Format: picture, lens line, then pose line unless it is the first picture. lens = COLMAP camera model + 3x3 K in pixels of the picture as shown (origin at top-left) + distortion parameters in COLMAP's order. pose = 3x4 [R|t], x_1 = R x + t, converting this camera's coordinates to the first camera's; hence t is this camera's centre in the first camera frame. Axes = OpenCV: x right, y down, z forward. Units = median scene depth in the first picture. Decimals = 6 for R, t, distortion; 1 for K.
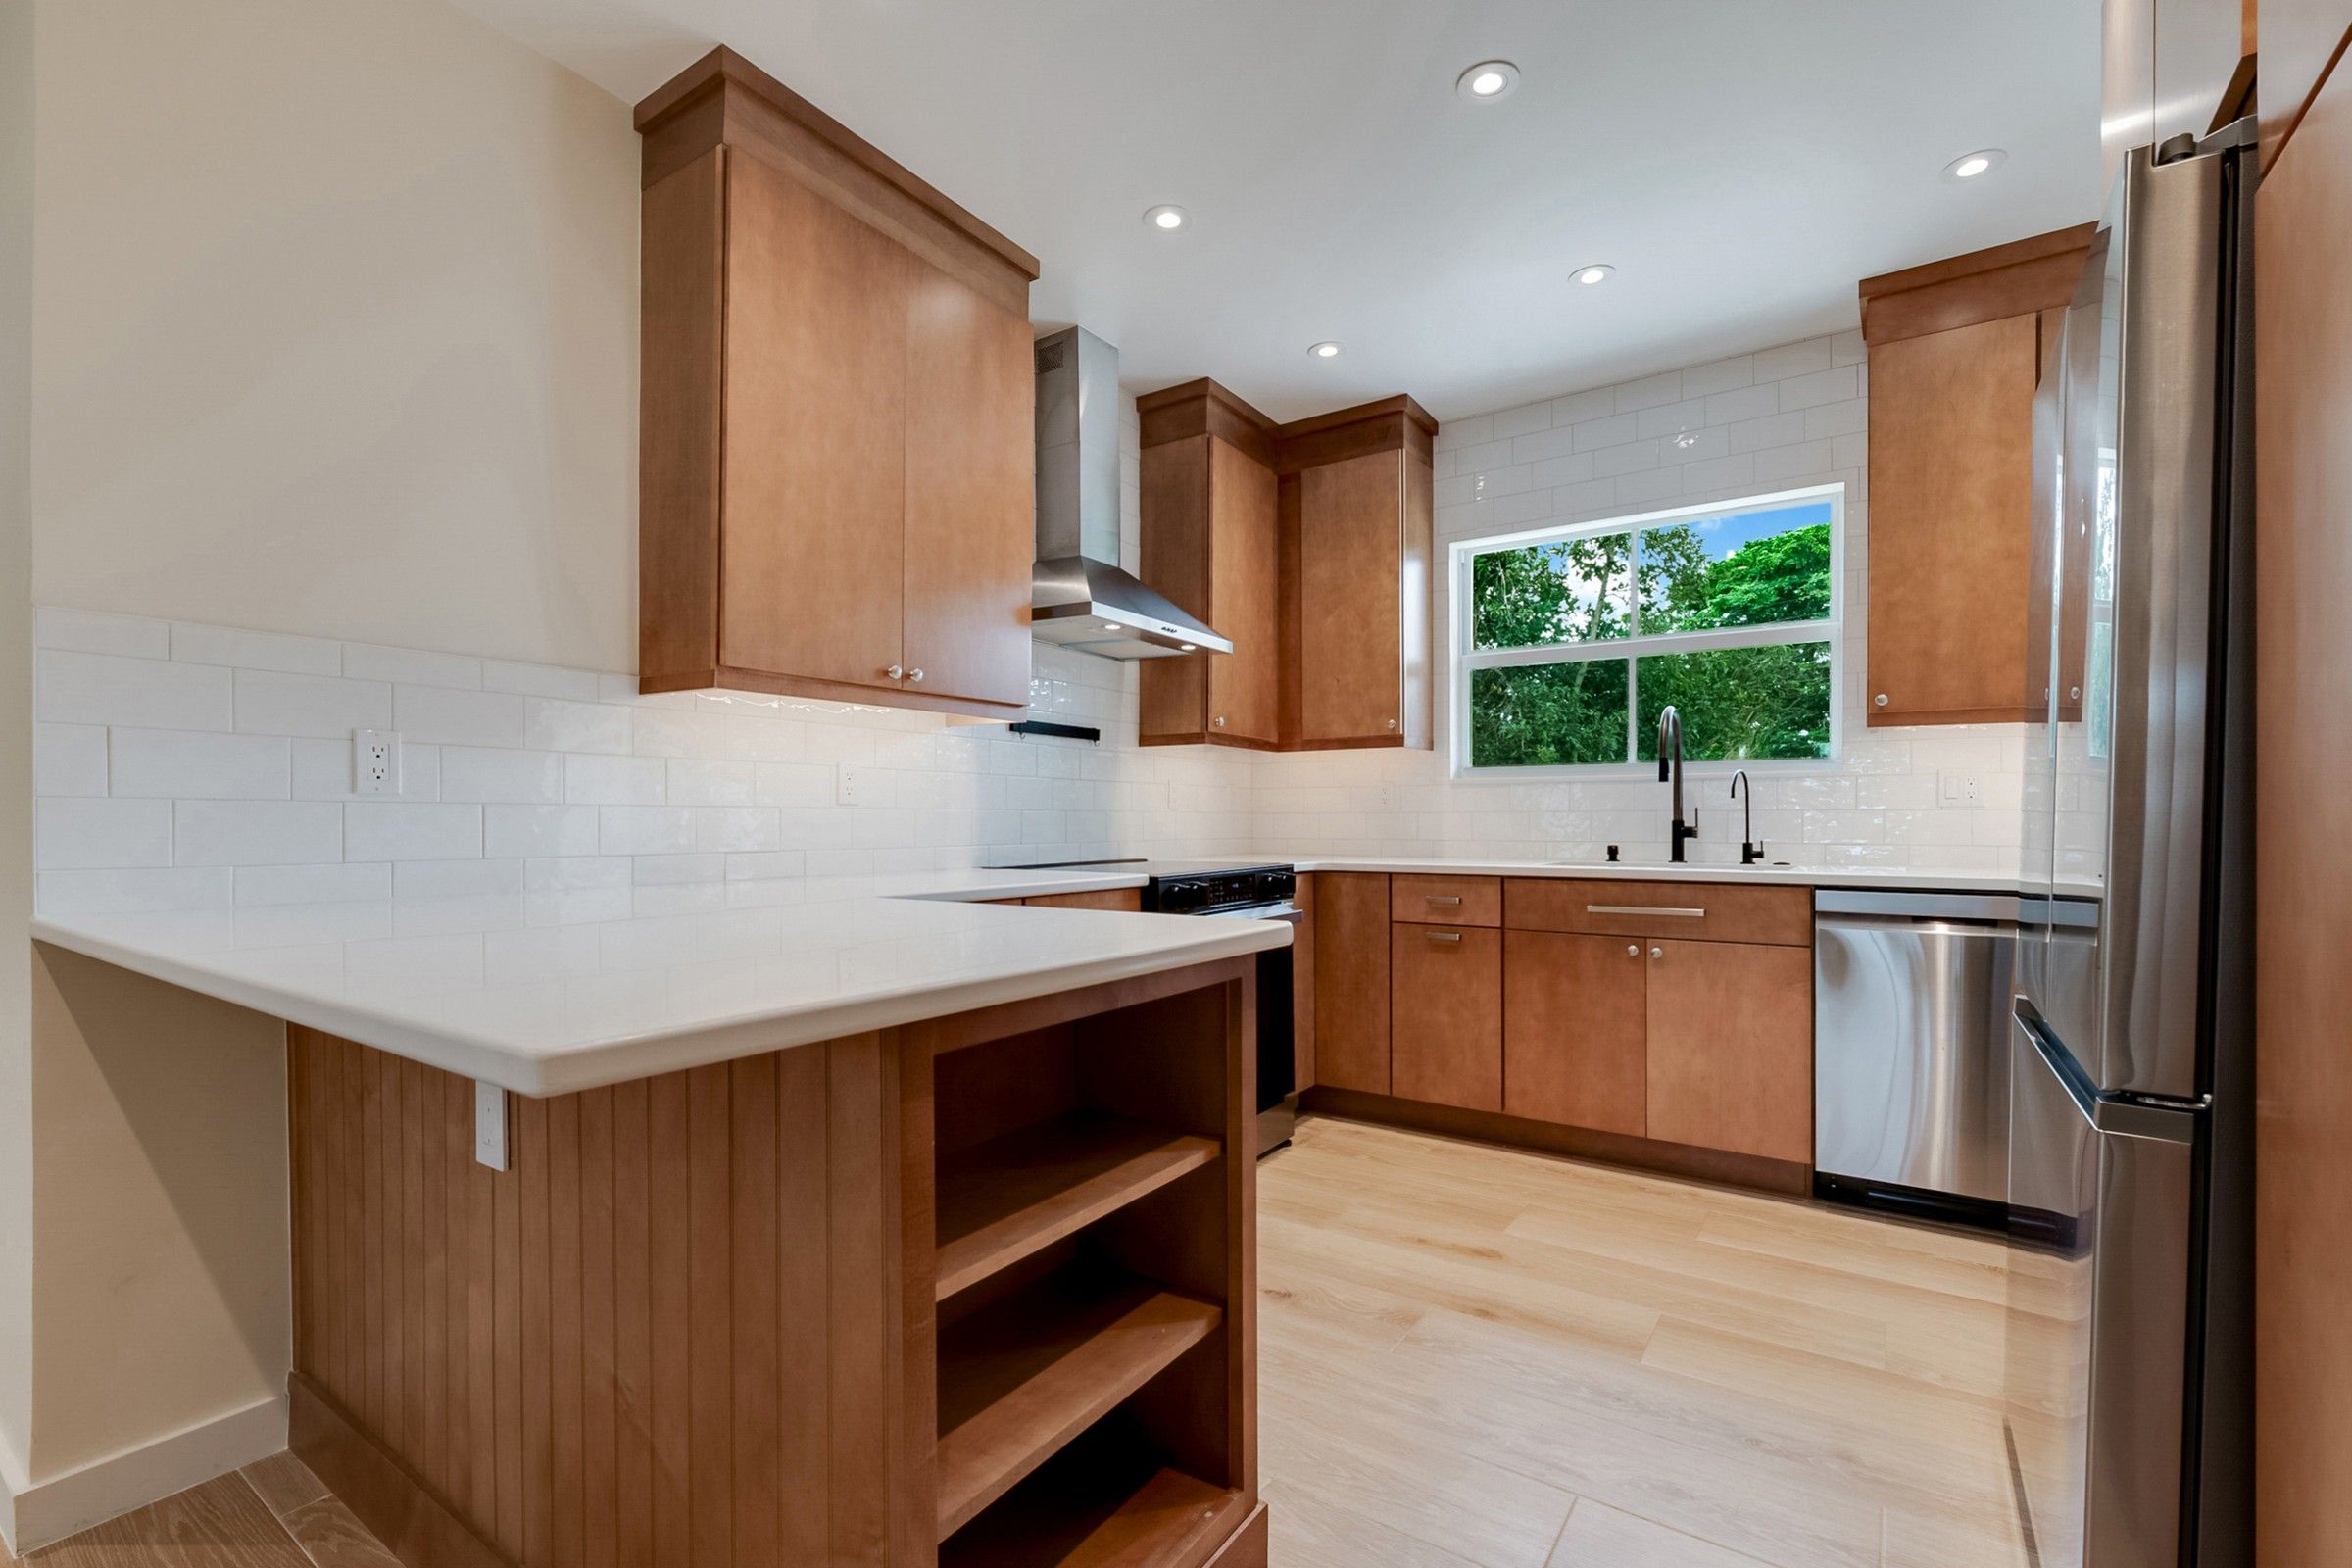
lens RADIAL K [[1035.8, 0, 1187.0], [0, 1035.8, 818.5], [0, 0, 1]] dist [0.000995, -0.000007]
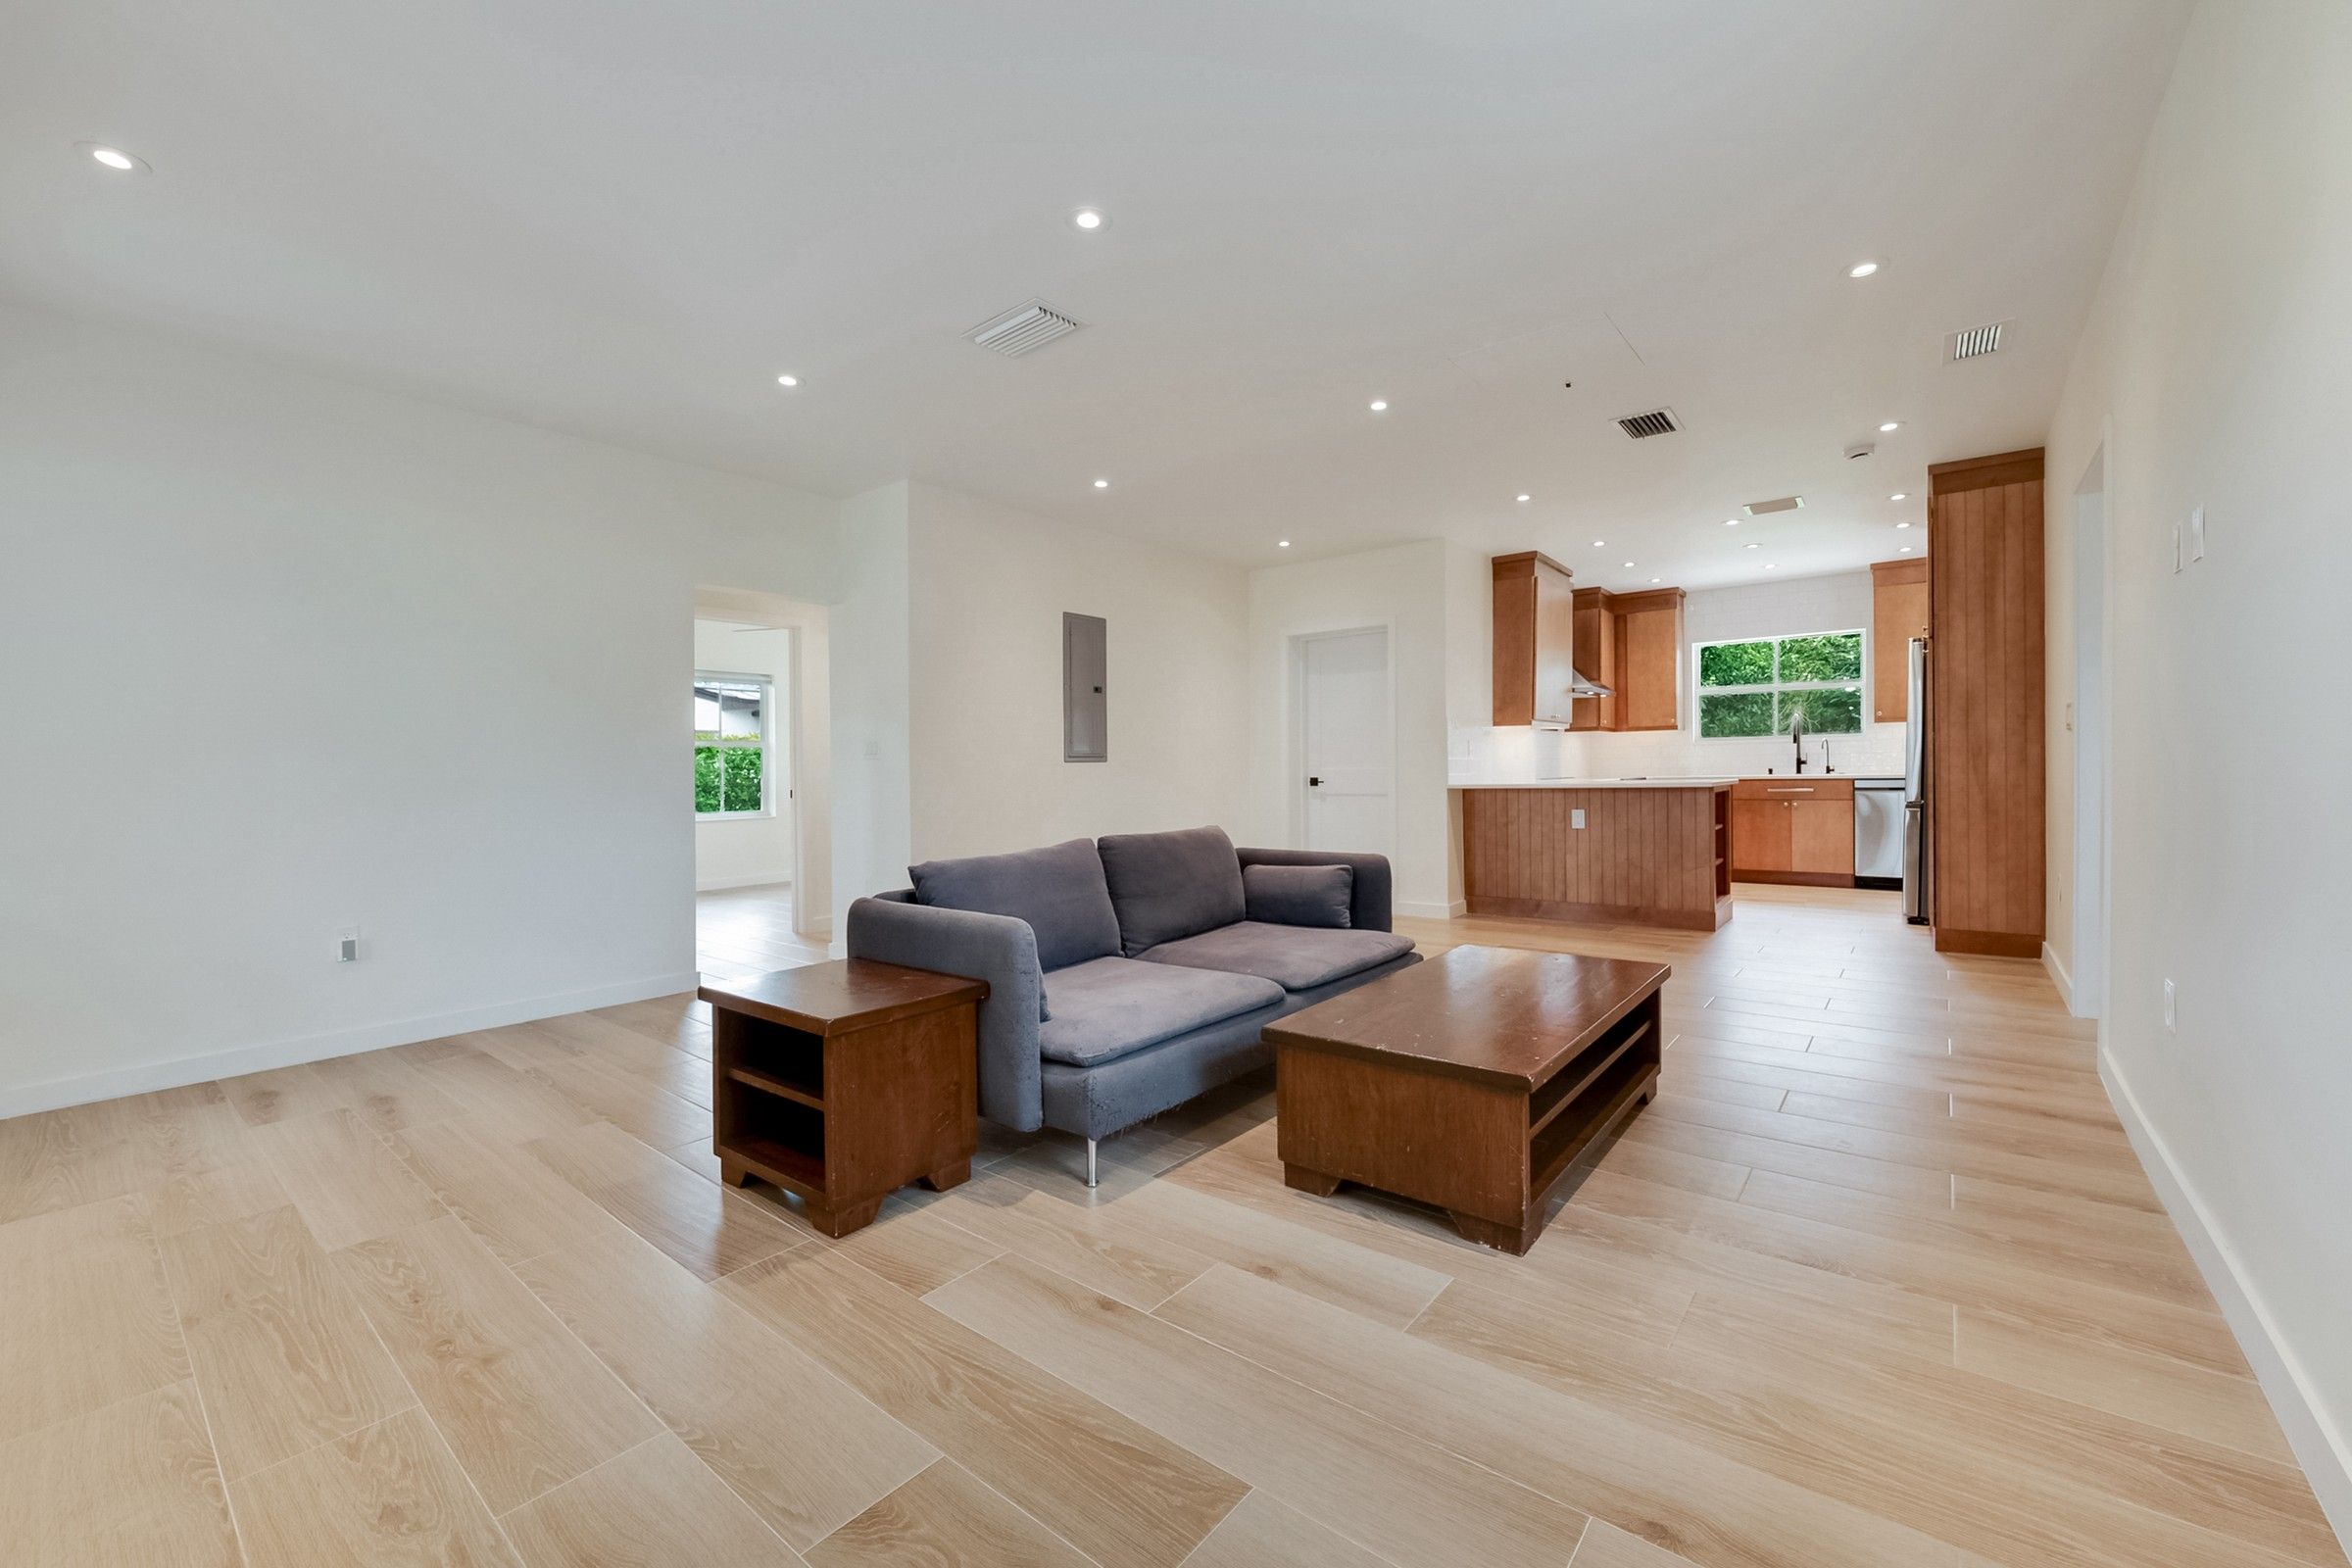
lens RADIAL K [[931.5, 0, 1176.0], [0, 931.5, 784.0], [0, 0, 1]] dist [0.001069, -0.000030]
pose [[0.995818, -0.015907, -0.089965, -0.821151], [0.017425, 0.999718, 0.016110, 0.002402], [0.089683, -0.017611, 0.995815, -1.381861]]
